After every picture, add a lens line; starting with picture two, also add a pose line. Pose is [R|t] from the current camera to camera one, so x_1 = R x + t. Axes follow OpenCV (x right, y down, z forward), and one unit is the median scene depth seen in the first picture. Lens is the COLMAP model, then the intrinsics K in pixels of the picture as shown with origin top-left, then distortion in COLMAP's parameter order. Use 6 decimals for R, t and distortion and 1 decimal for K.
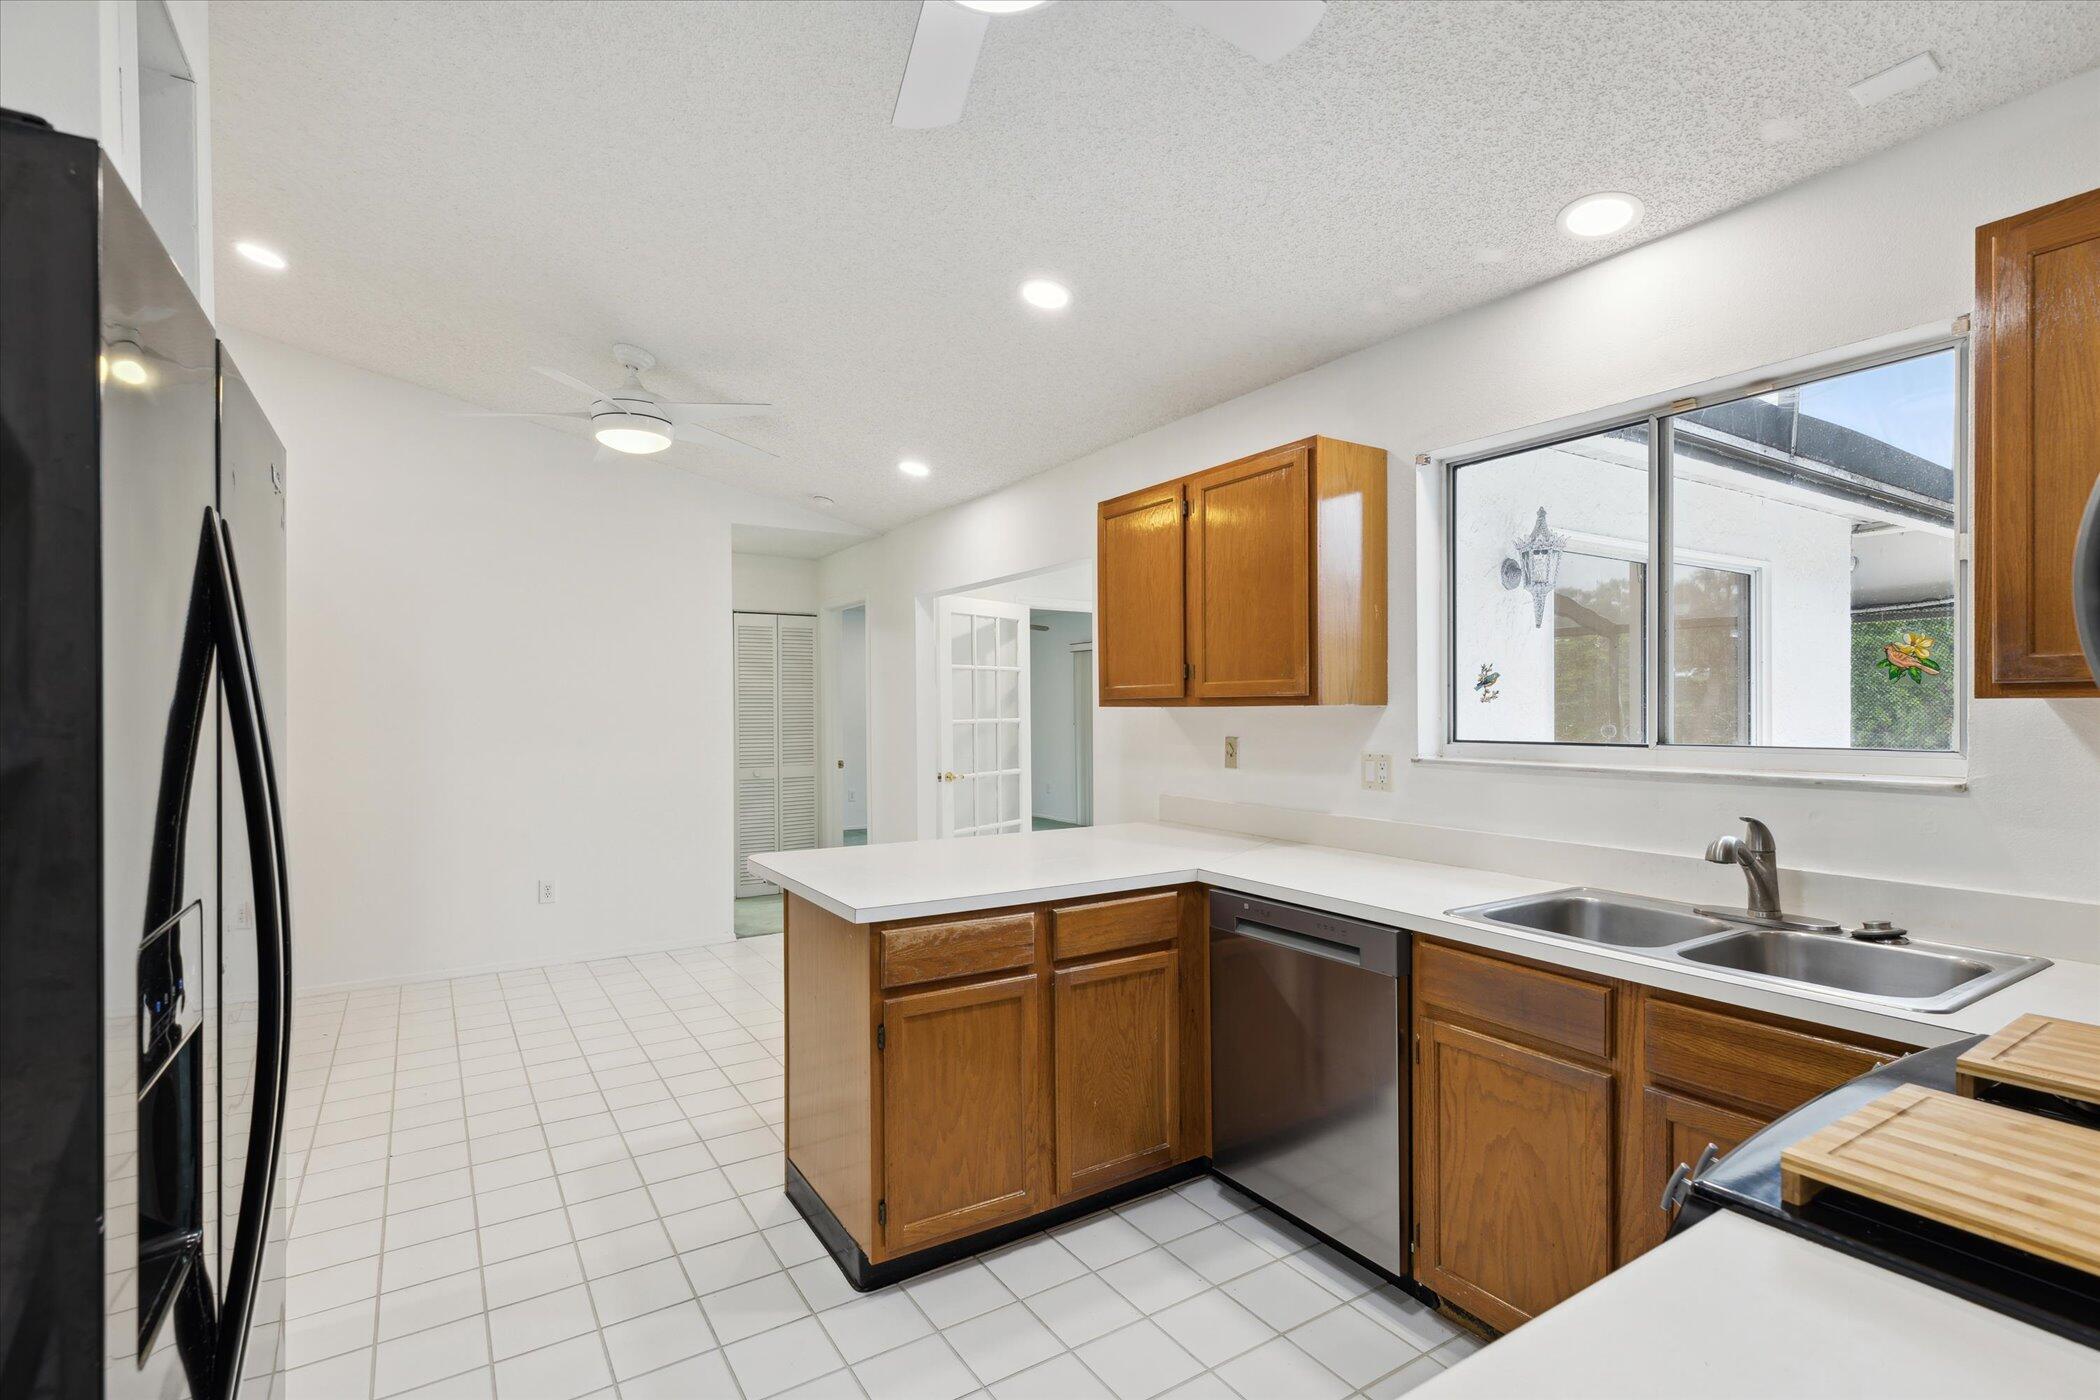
lens RADIAL K [[970.3, 0, 1056.0], [0, 970.3, 699.7], [0, 0, 1]] dist [0.002383, 0.000898]
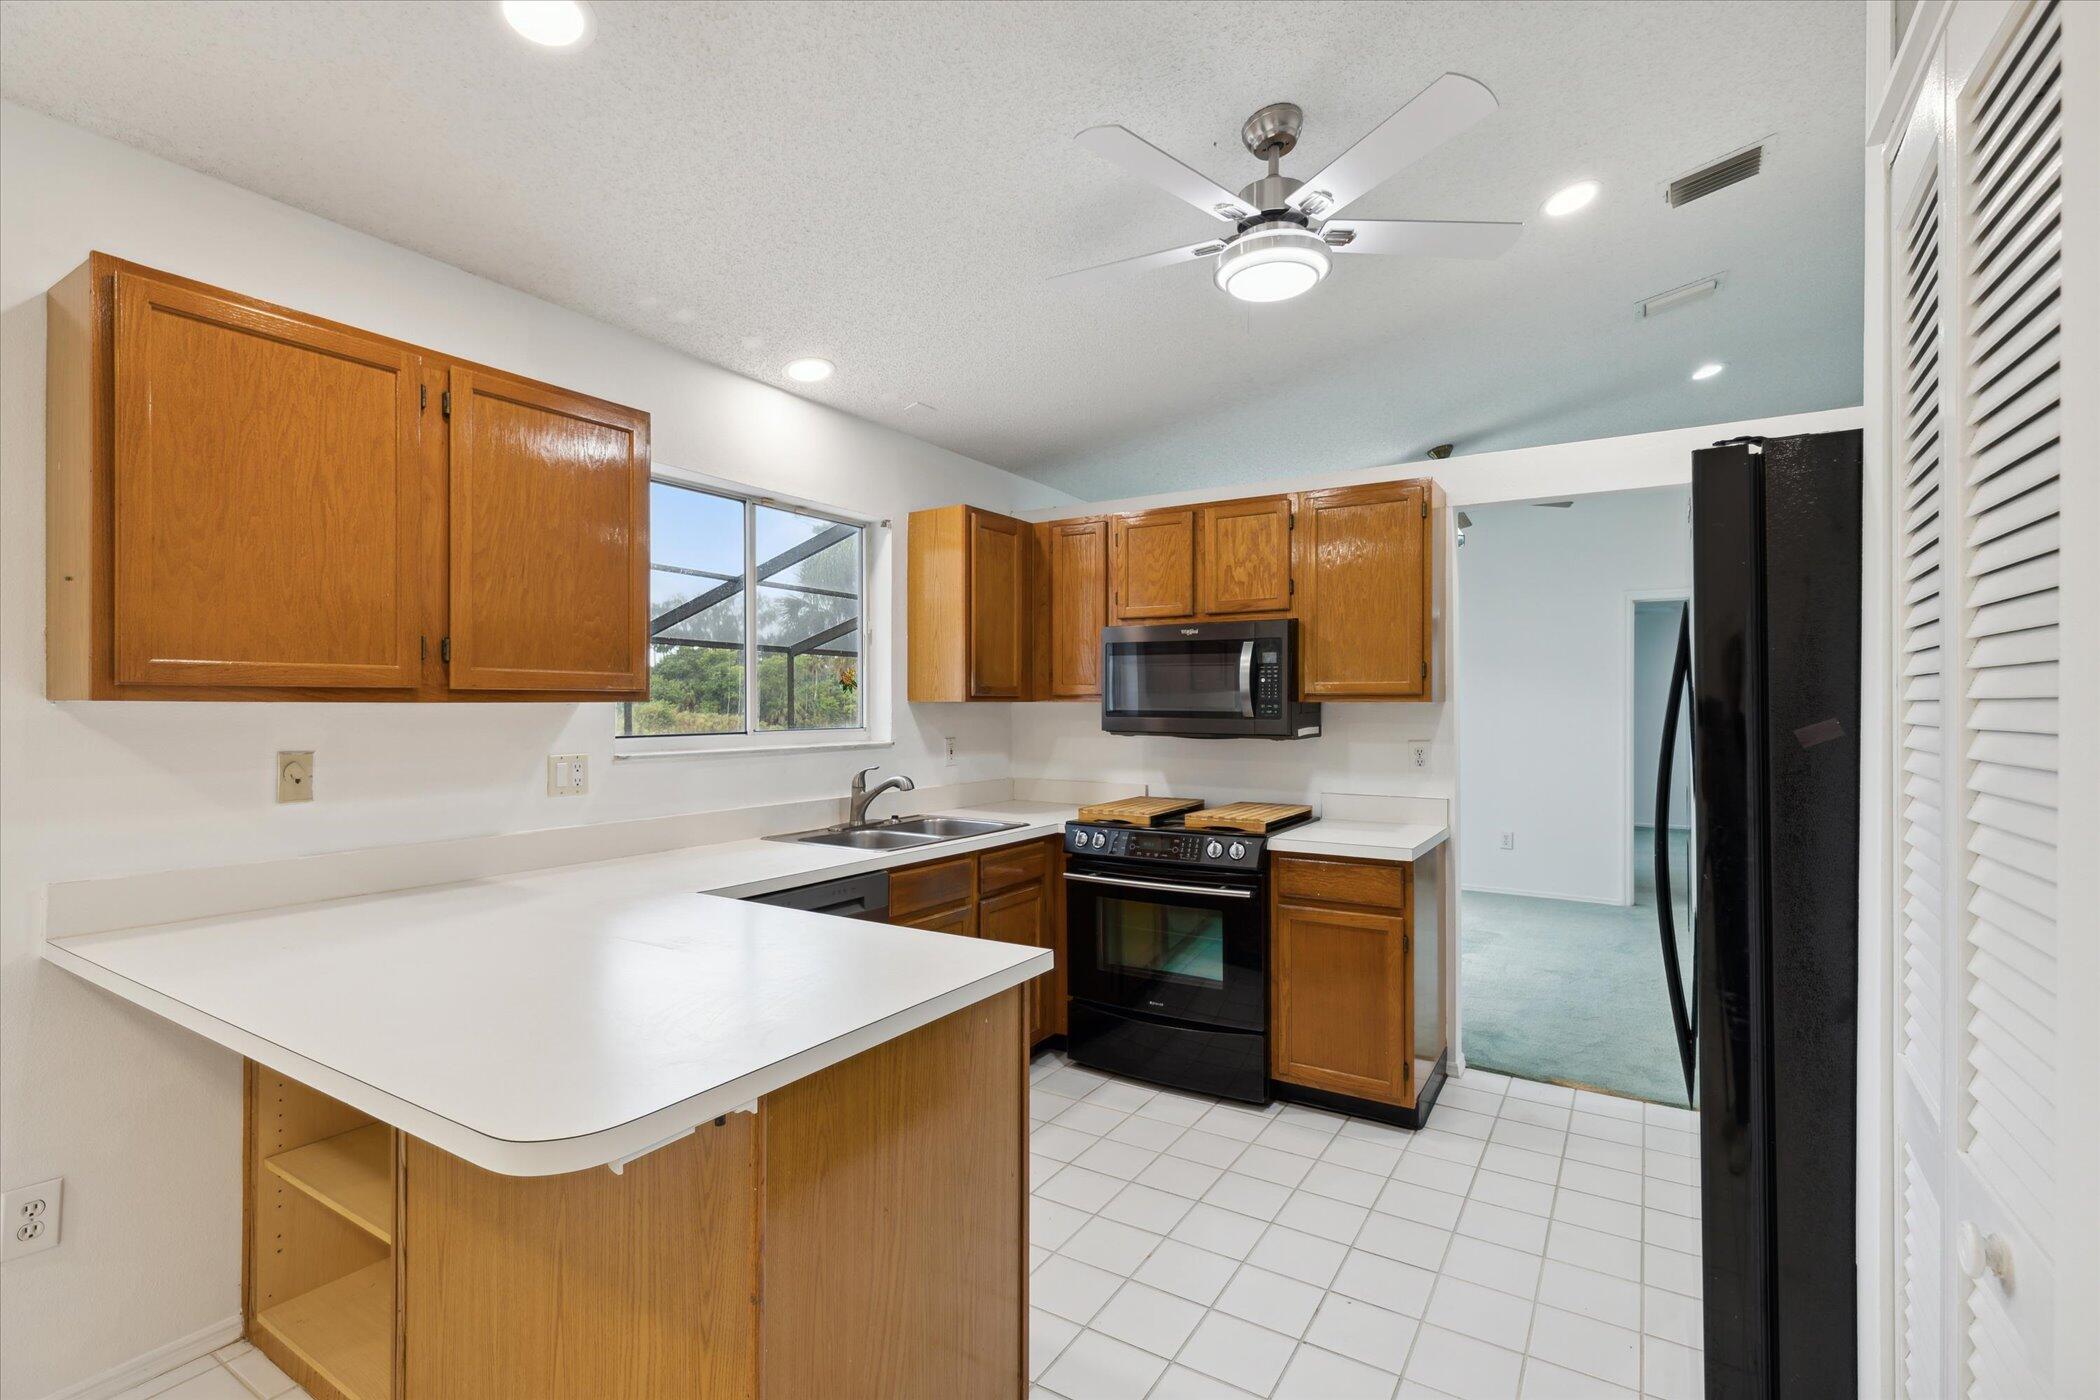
lens RADIAL K [[960.9, 0, 1051.3], [0, 960.9, 692.6], [0, 0, 1]] dist [0.000025, 0.000463]
pose [[-0.424462, 0.014276, 0.905333, -0.706798], [-0.007326, 0.999789, -0.019201, 0.010795], [-0.905416, -0.014782, -0.424268, 1.001160]]
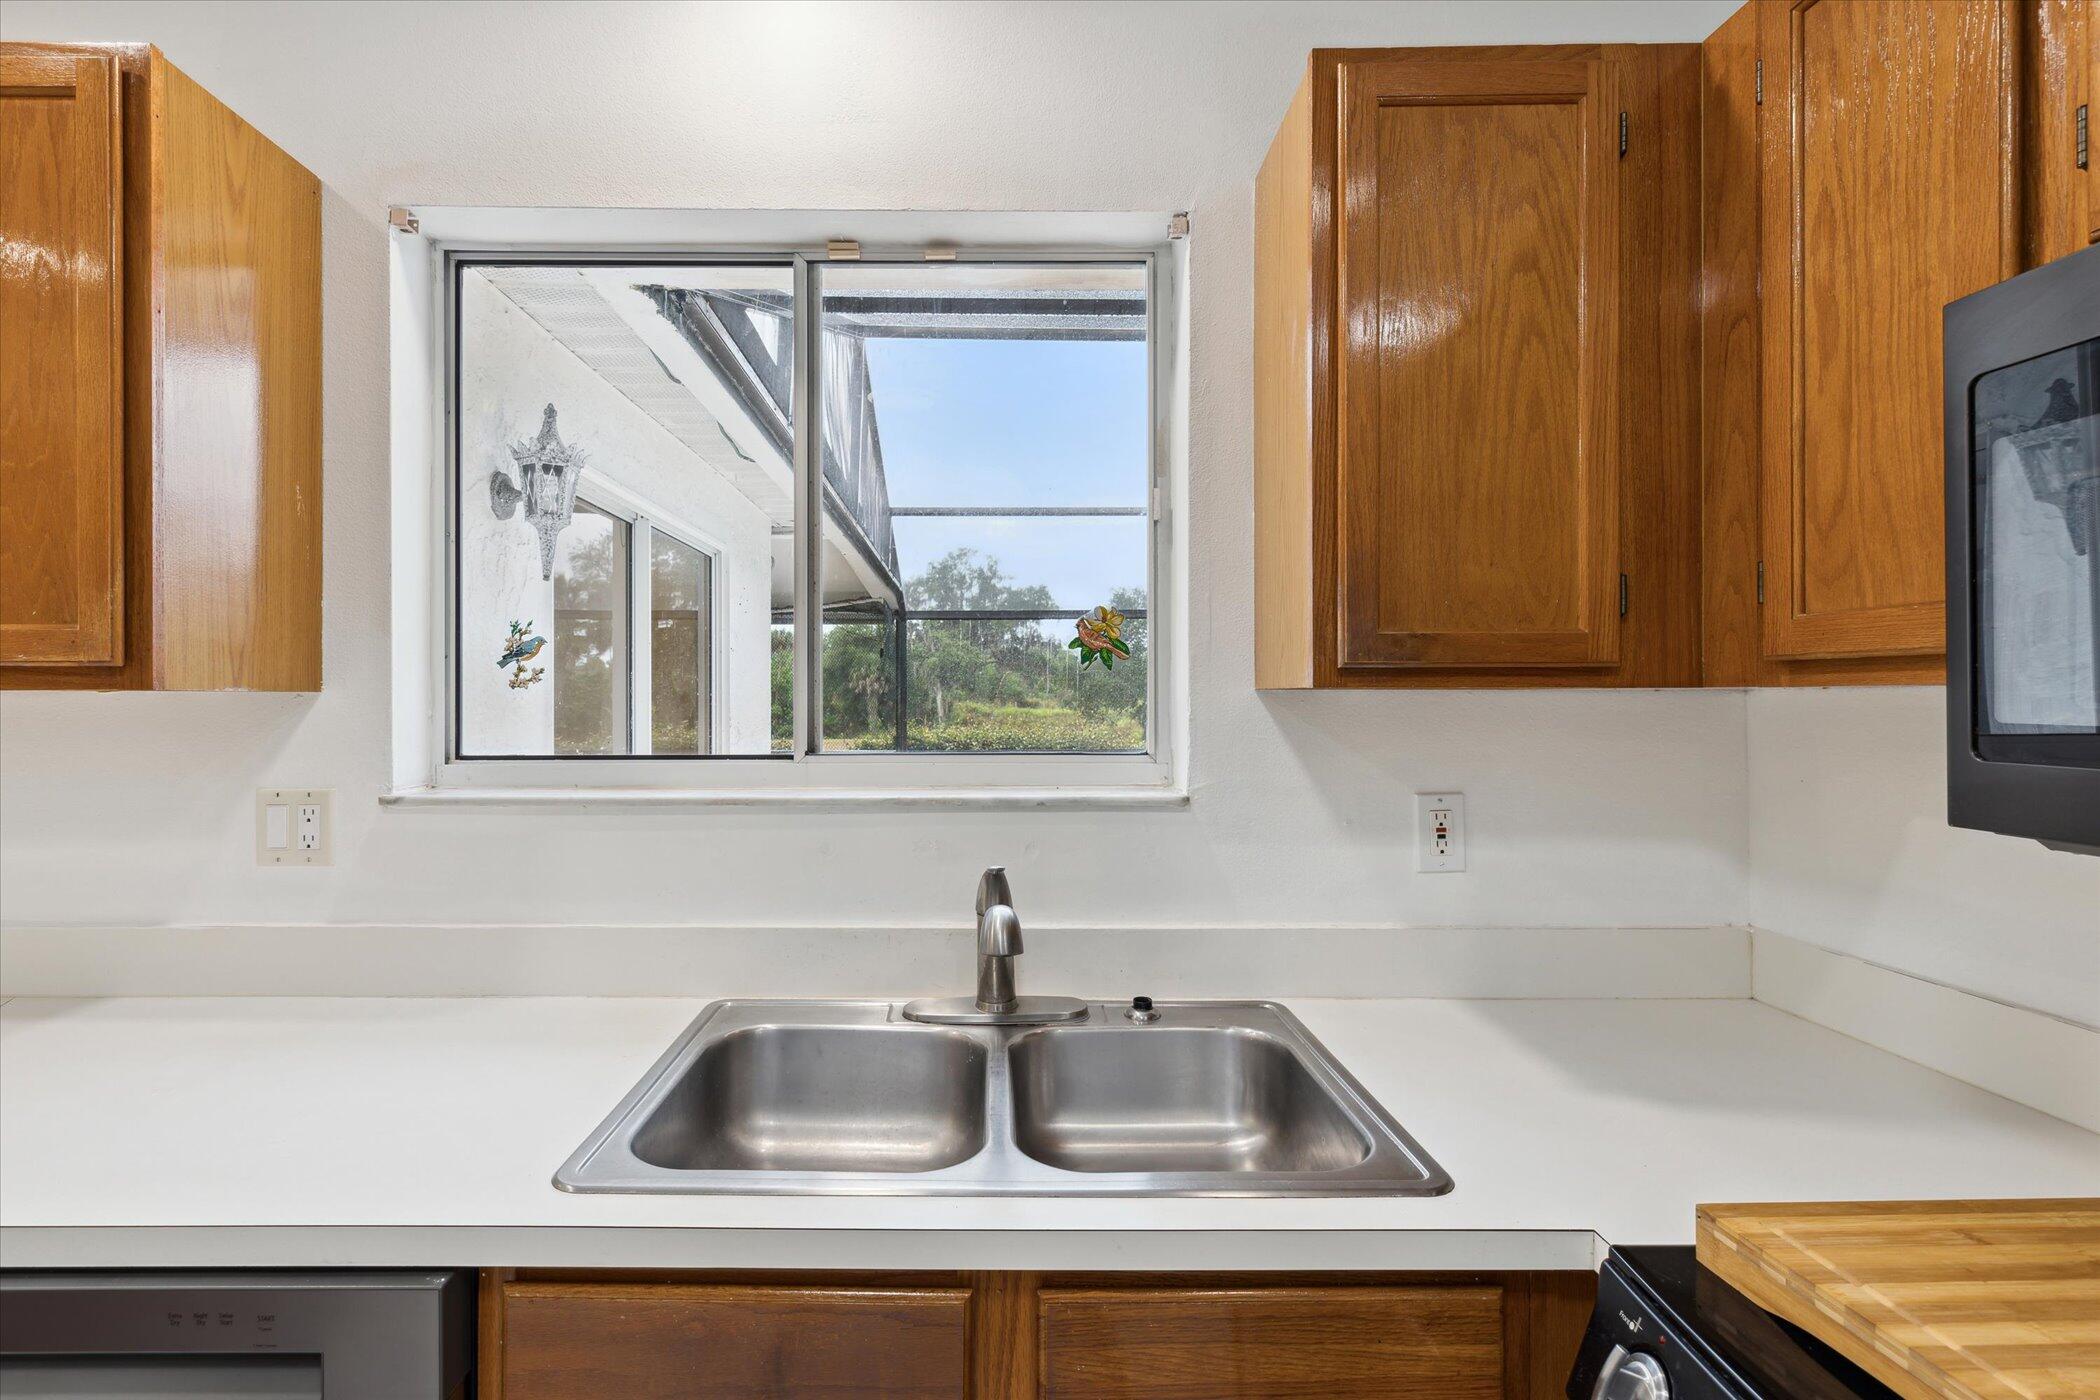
lens RADIAL K [[1007.5, 0, 1007.7], [0, 1007.5, 701.6], [0, 0, 1]] dist [0.000596, 0.001003]
pose [[0.542202, 0.000265, 0.840248, 0.099711], [-0.010220, 0.999928, 0.006279, 0.003781], [-0.840186, -0.011991, 0.542166, 0.430814]]
